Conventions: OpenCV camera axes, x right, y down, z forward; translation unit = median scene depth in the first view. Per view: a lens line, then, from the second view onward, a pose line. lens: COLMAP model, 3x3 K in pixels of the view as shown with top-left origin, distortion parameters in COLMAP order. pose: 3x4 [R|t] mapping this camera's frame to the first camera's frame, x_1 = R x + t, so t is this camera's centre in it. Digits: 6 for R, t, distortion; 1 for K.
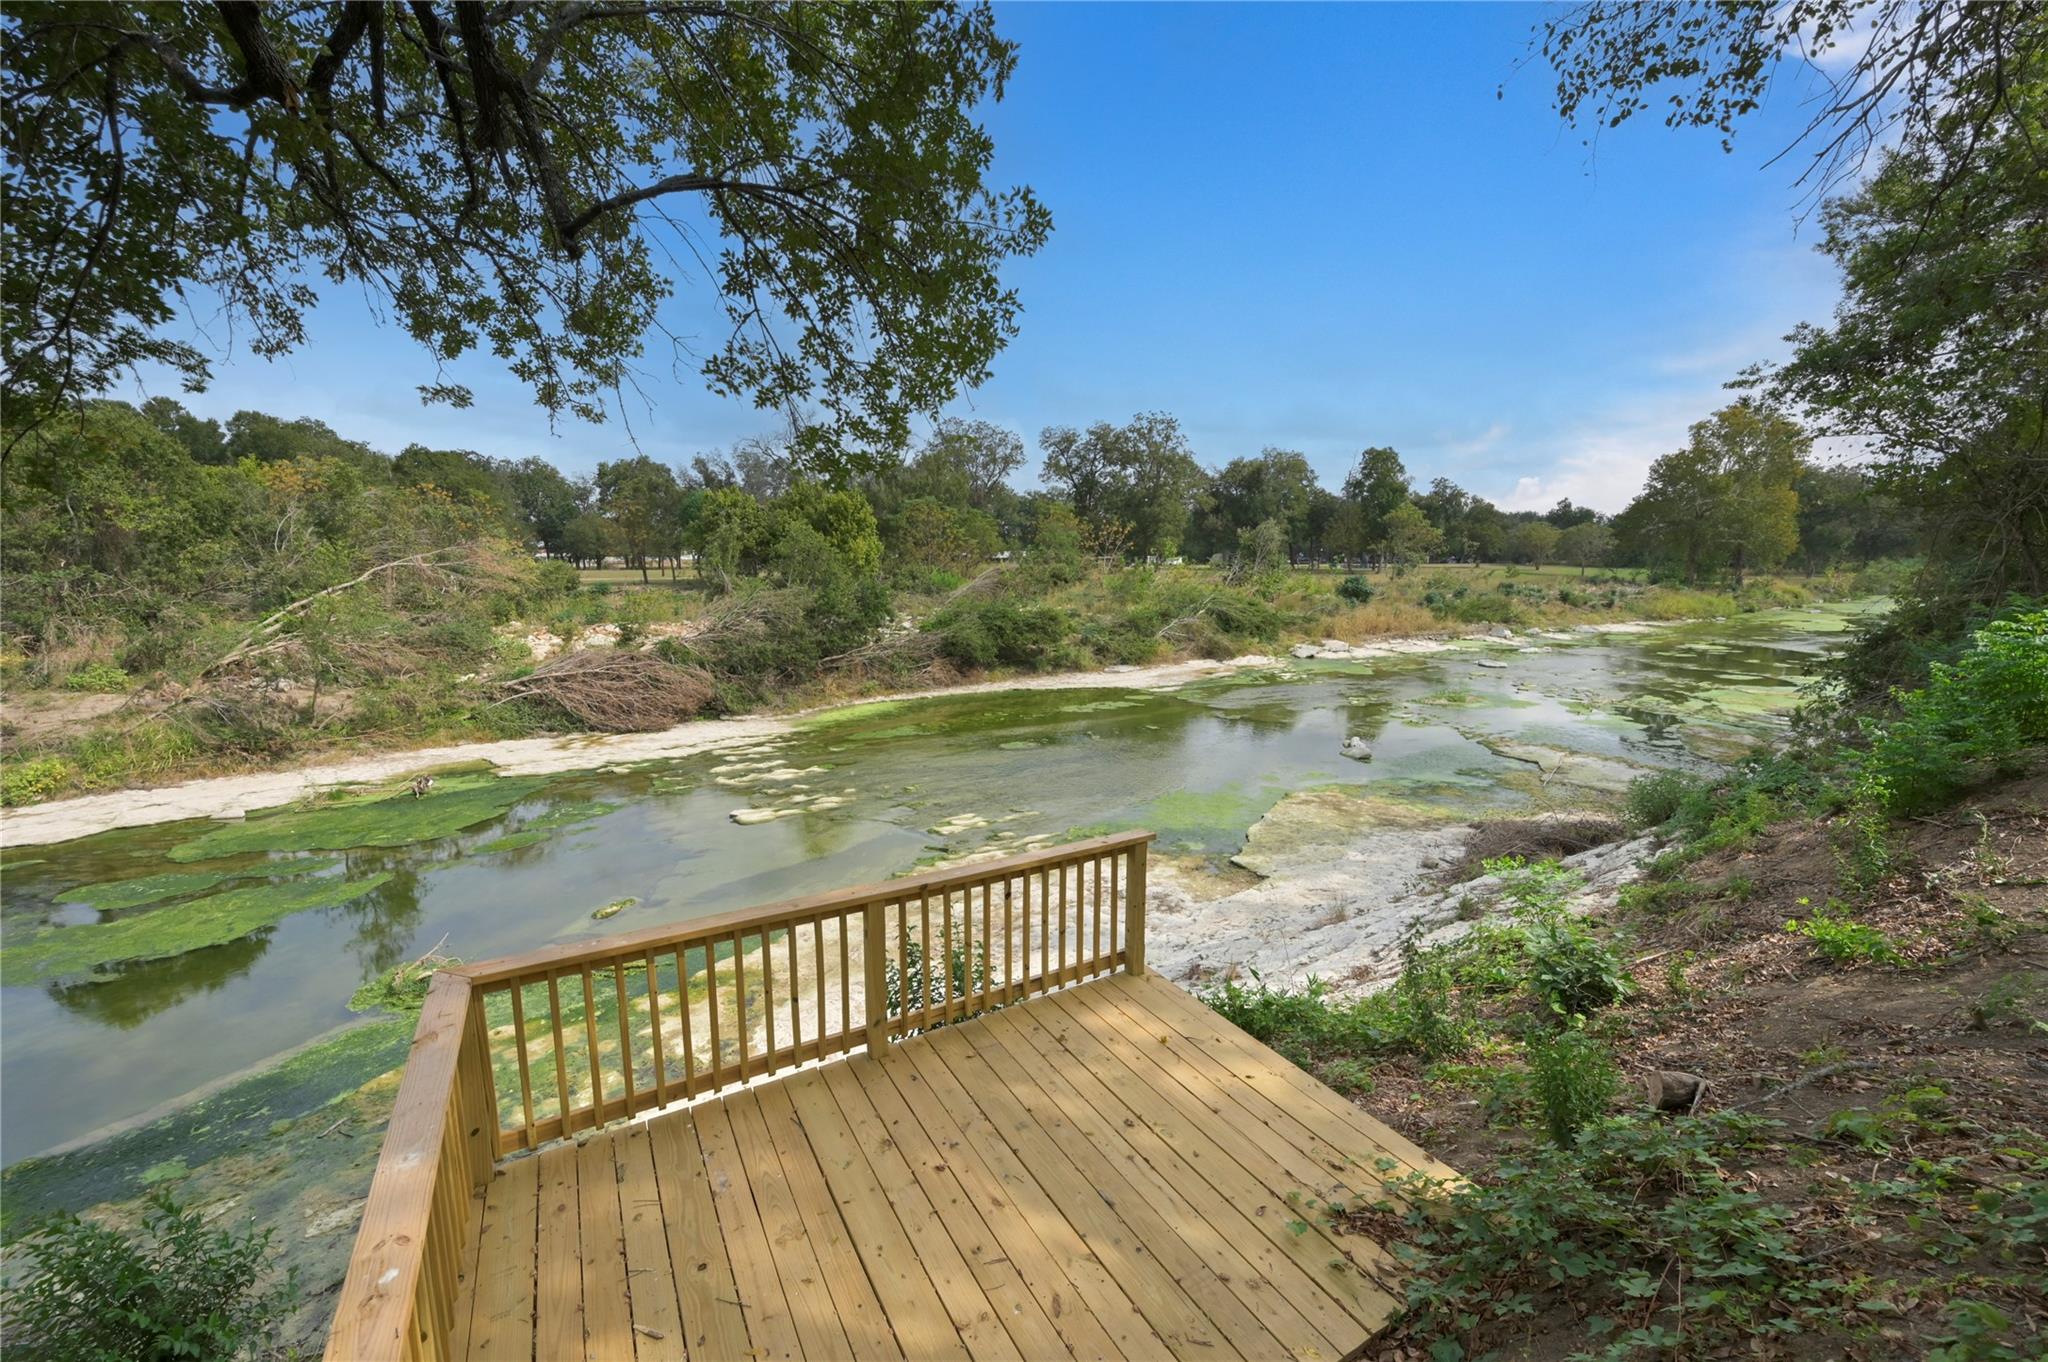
lens RADIAL K [[805.4, 0, 1022.7], [0, 805.4, 688.8], [0, 0, 1]] dist [-0.000053, 0.001386]
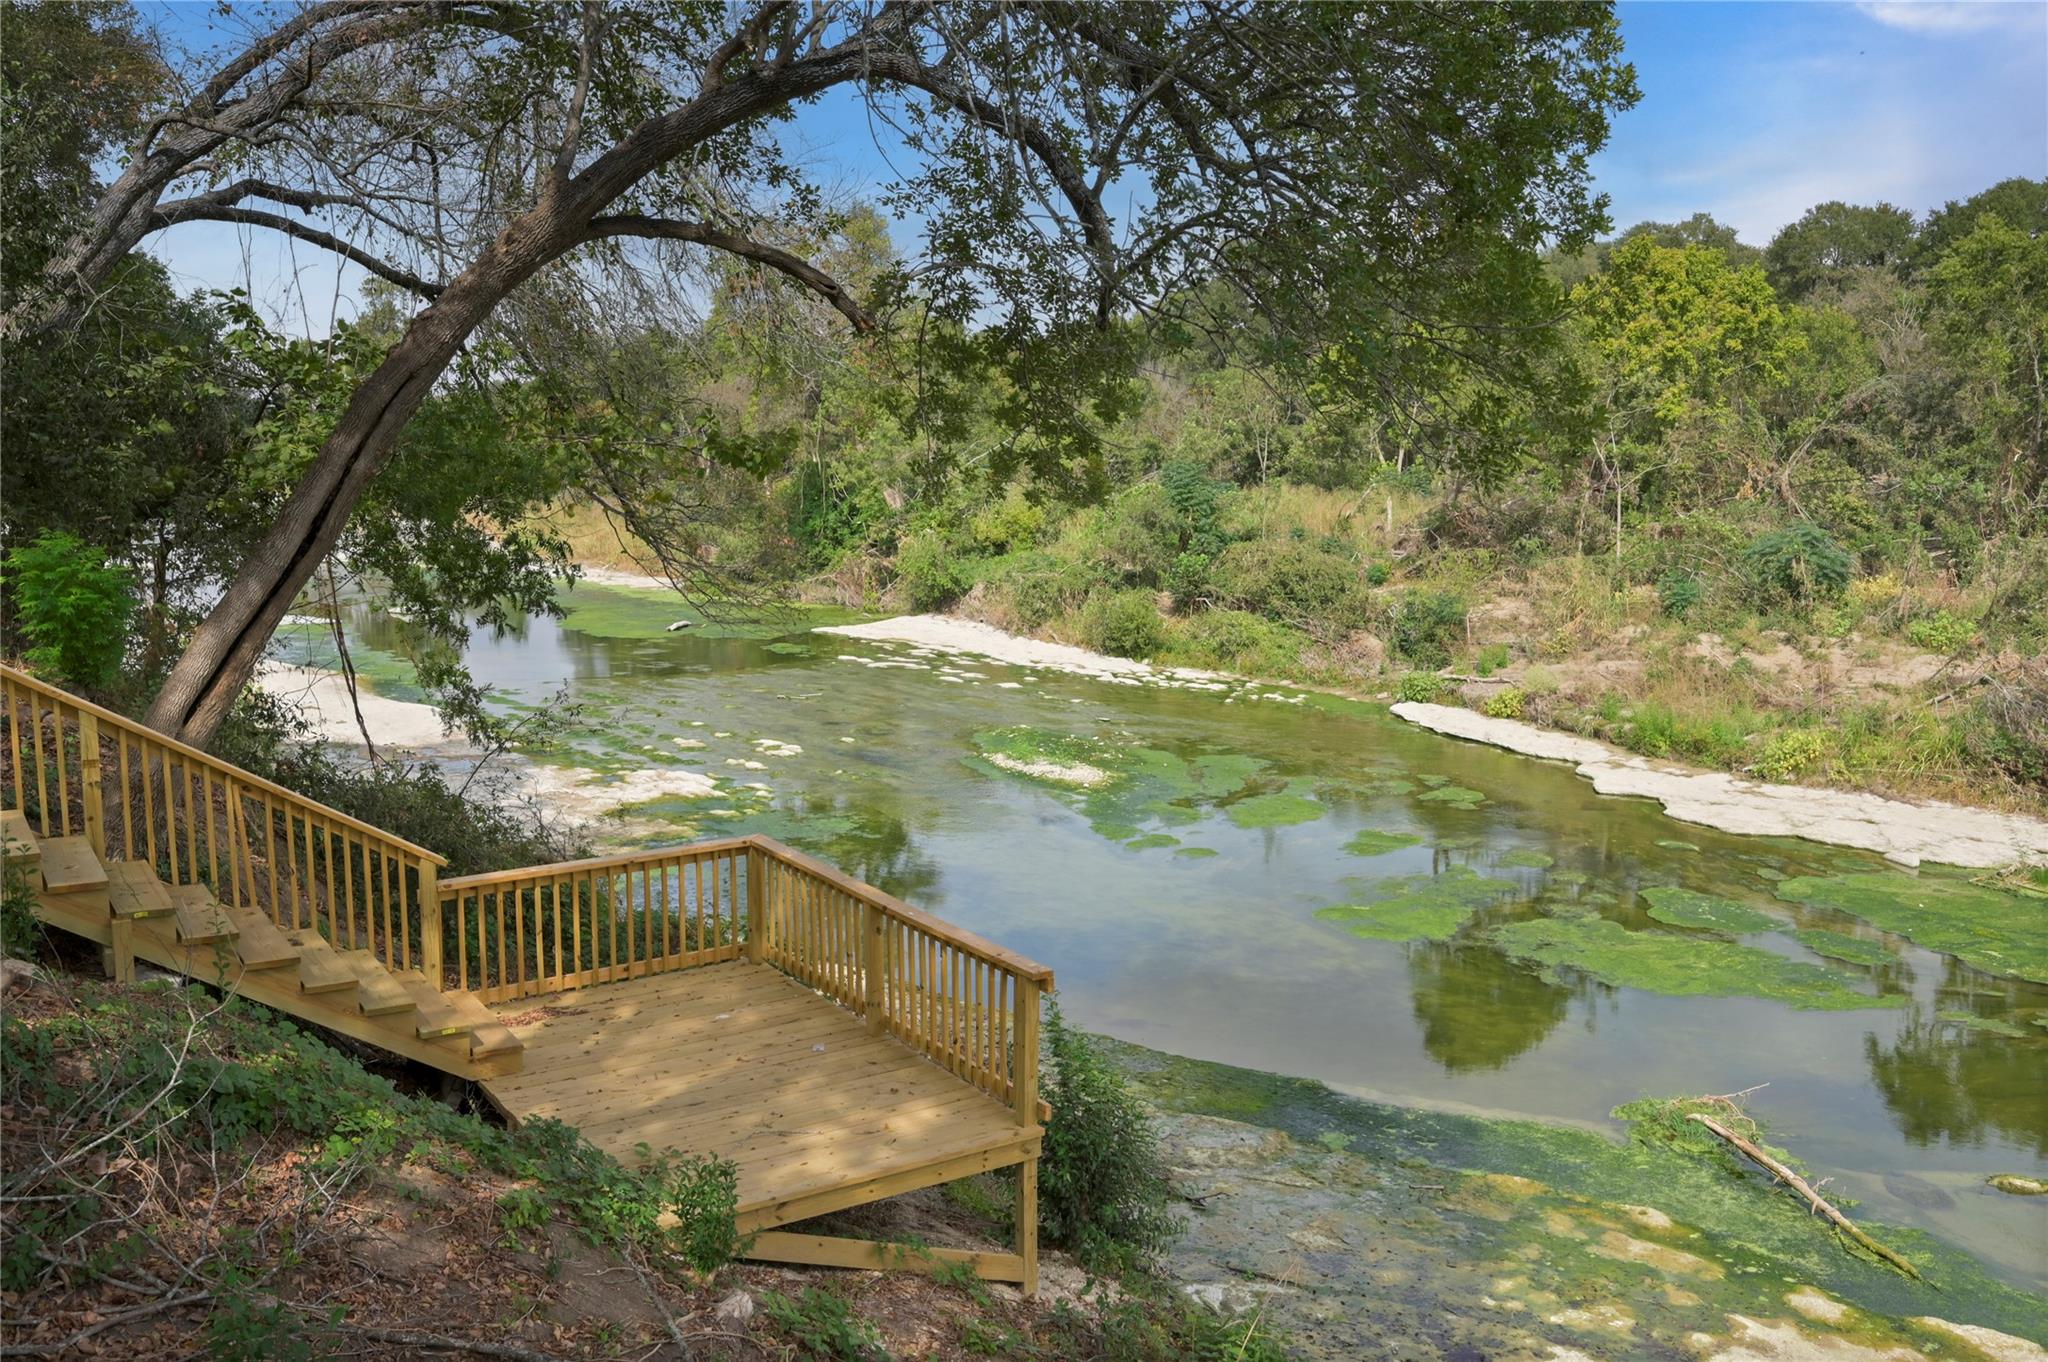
lens RADIAL K [[1774.1, 0, 1023.2], [0, 1774.1, 680.4], [0, 0, 1]] dist [-0.004372, -0.000204]
pose [[0.047758, 0.148443, -0.987767, 0.832565], [-0.153507, 0.978239, 0.139589, -0.165907], [0.986993, 0.144962, 0.069506, 0.336485]]
